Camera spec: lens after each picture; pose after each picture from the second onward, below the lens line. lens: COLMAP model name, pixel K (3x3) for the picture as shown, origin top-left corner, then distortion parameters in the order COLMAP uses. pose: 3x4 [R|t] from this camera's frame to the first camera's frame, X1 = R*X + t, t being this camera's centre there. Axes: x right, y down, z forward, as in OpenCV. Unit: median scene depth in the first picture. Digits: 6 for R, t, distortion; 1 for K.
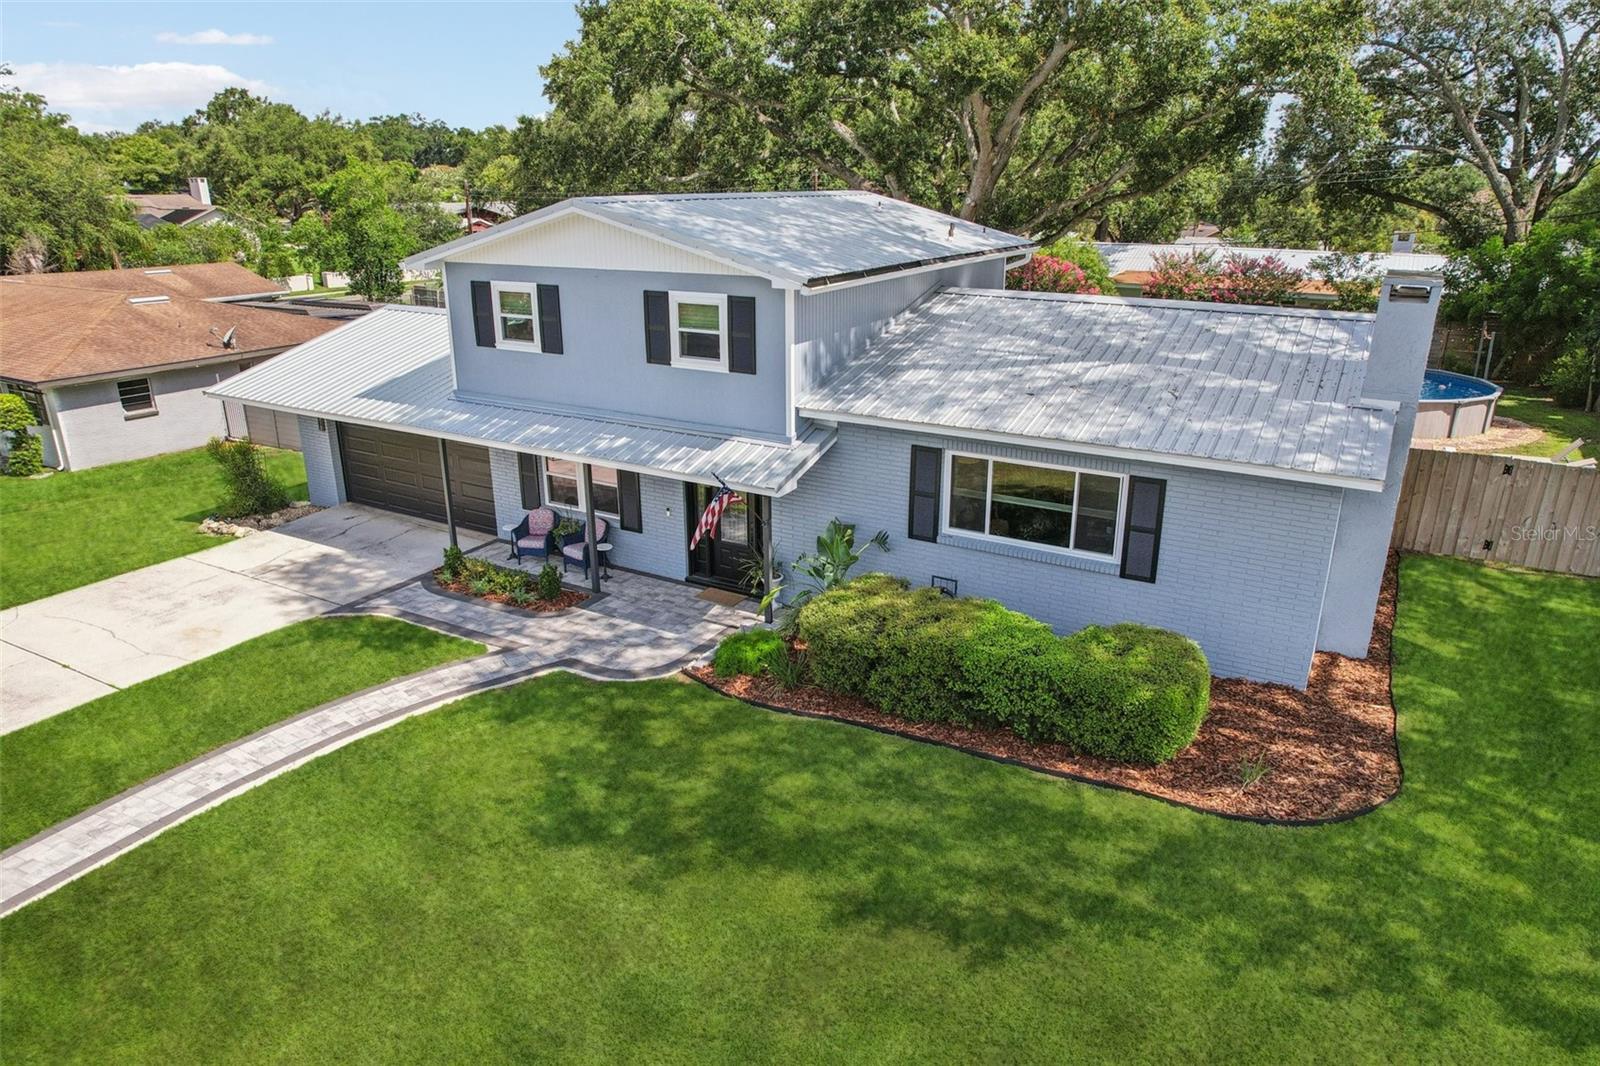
lens RADIAL K [[1009.5, 0, 801.9], [0, 1009.5, 532.2], [0, 0, 1]] dist [-0.025529, 0.011670]
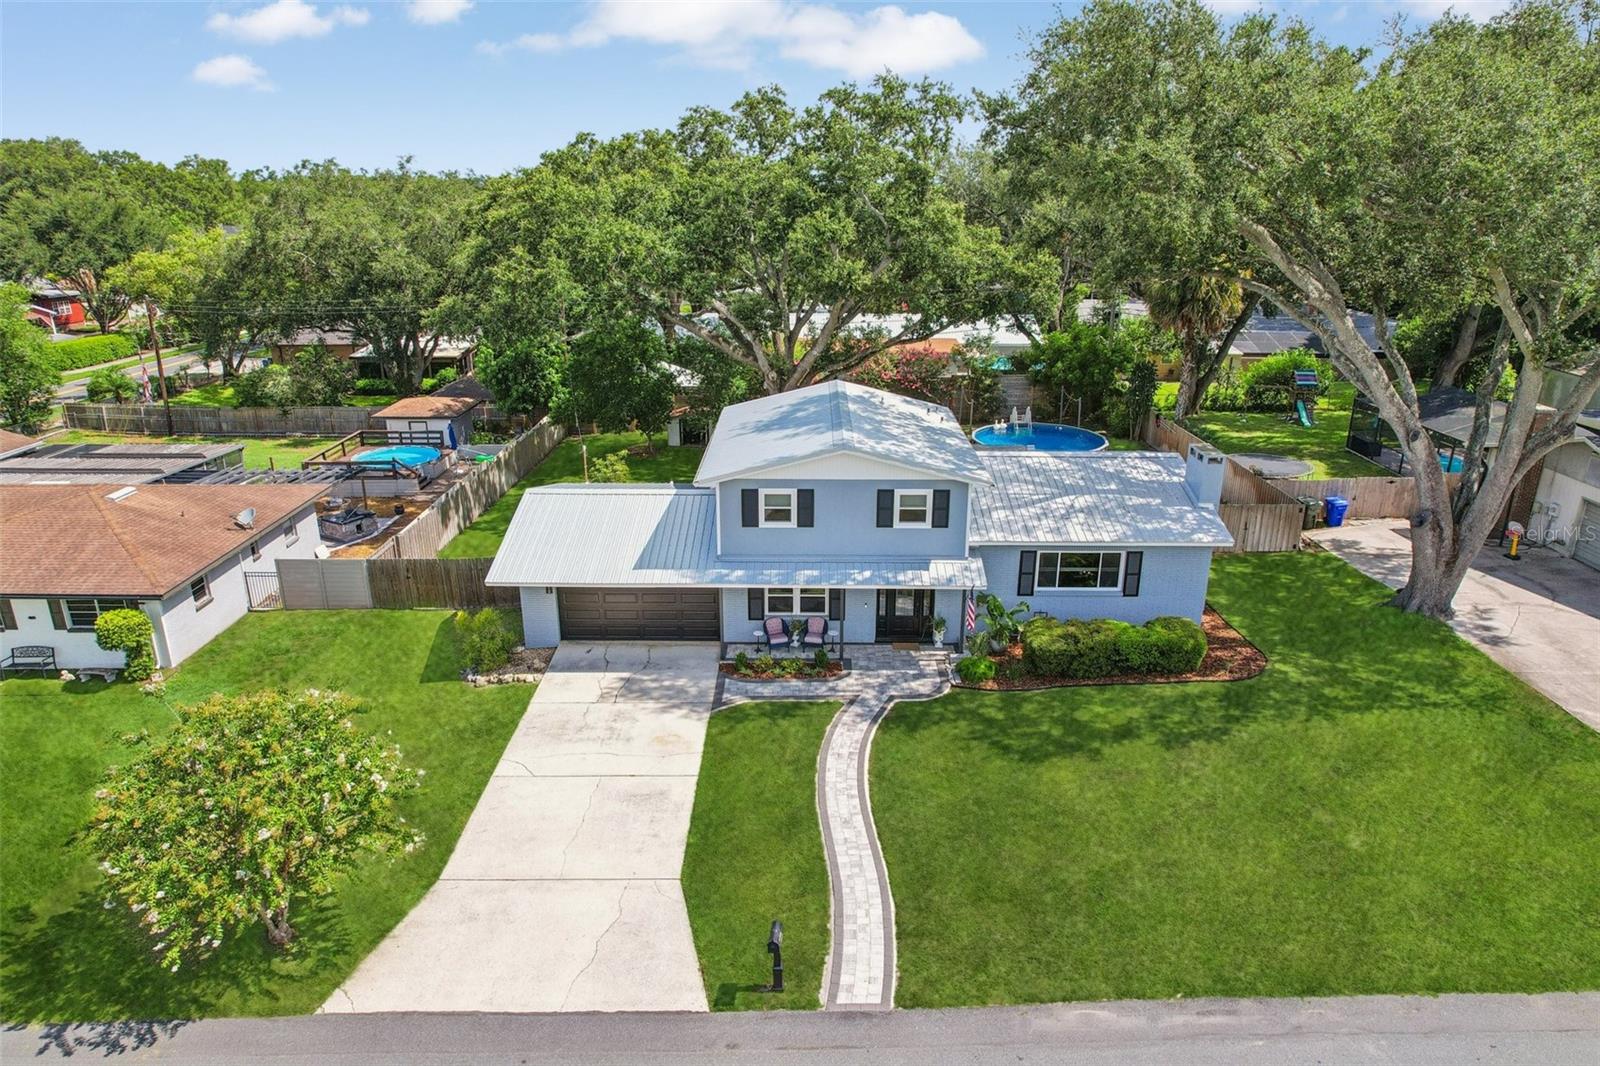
lens RADIAL K [[1009.5, 0, 801.8], [0, 1009.5, 534.8], [0, 0, 1]] dist [-0.025529, 0.011670]
pose [[0.867305, -0.161667, 0.470792, -1.153122], [0.161557, 0.986013, 0.040965, -0.257336], [-0.470830, 0.040531, 0.881292, -0.542033]]
